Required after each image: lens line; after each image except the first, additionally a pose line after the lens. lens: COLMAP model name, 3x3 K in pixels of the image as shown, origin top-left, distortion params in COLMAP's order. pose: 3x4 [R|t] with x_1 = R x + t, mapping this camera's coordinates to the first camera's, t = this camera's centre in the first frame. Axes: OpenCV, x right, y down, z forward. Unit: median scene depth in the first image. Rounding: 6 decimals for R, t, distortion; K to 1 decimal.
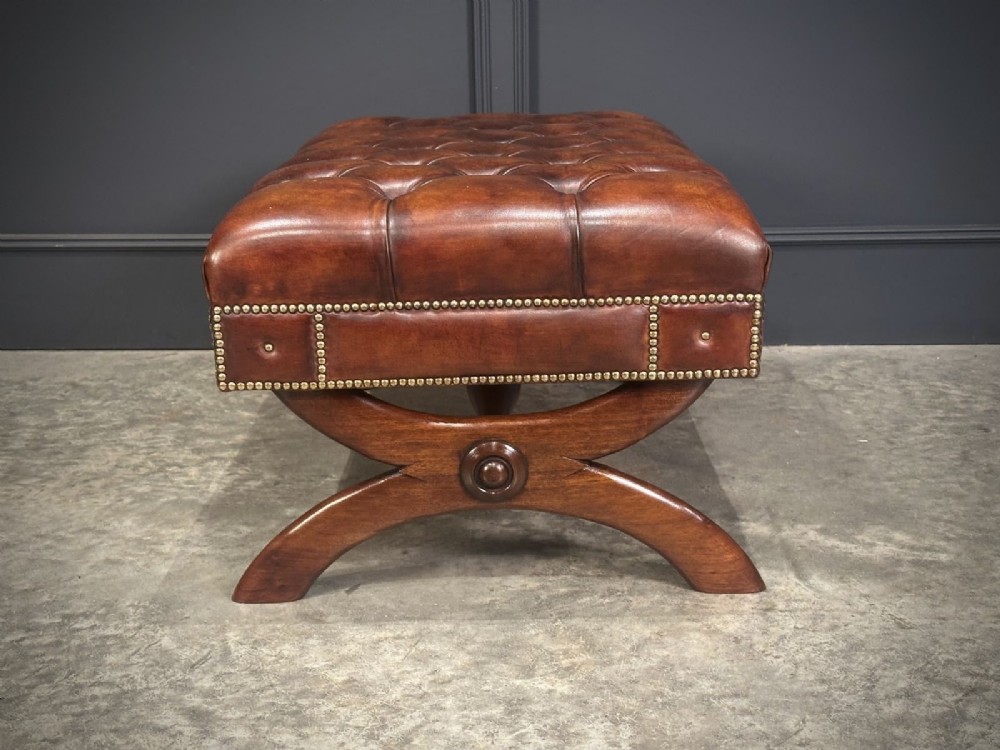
lens RADIAL K [[1401.2, 0, 495.5], [0, 1401.2, 385.3], [0, 0, 1]] dist [0.105213, 0.000000]
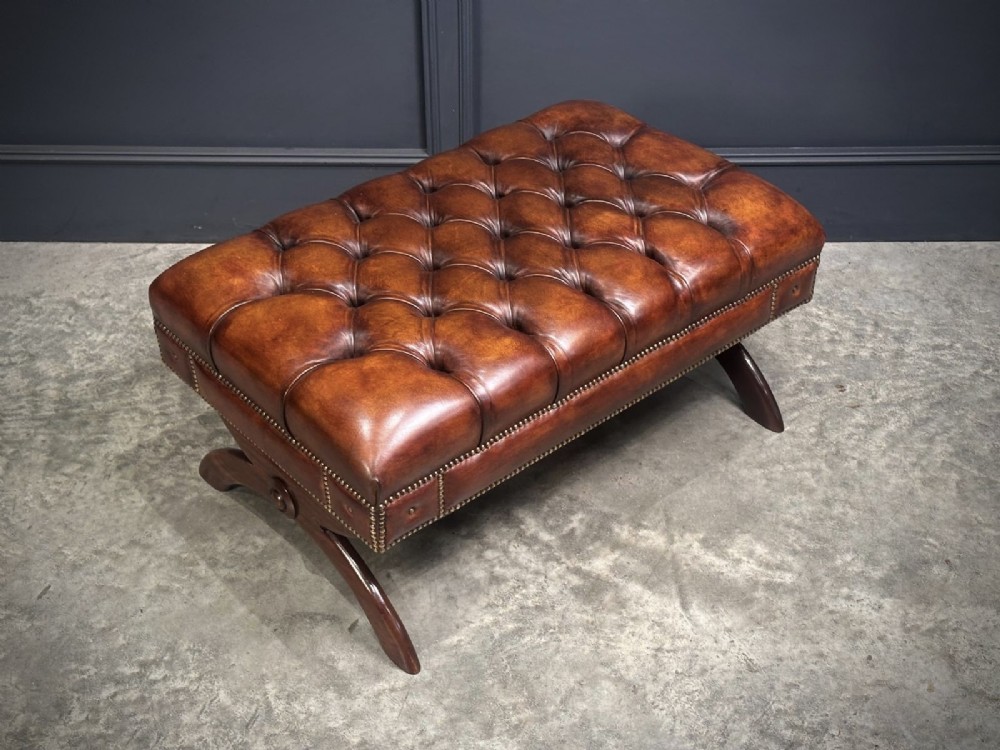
lens RADIAL K [[1401.2, 0, 514.0], [0, 1401.2, 379.5], [0, 0, 1]] dist [0.105213, 0.000000]
pose [[0.997278, -0.018099, 0.071478, -0.041734], [-0.010579, 0.924257, 0.381625, -0.601199], [-0.072971, -0.381342, 0.921550, -0.160861]]
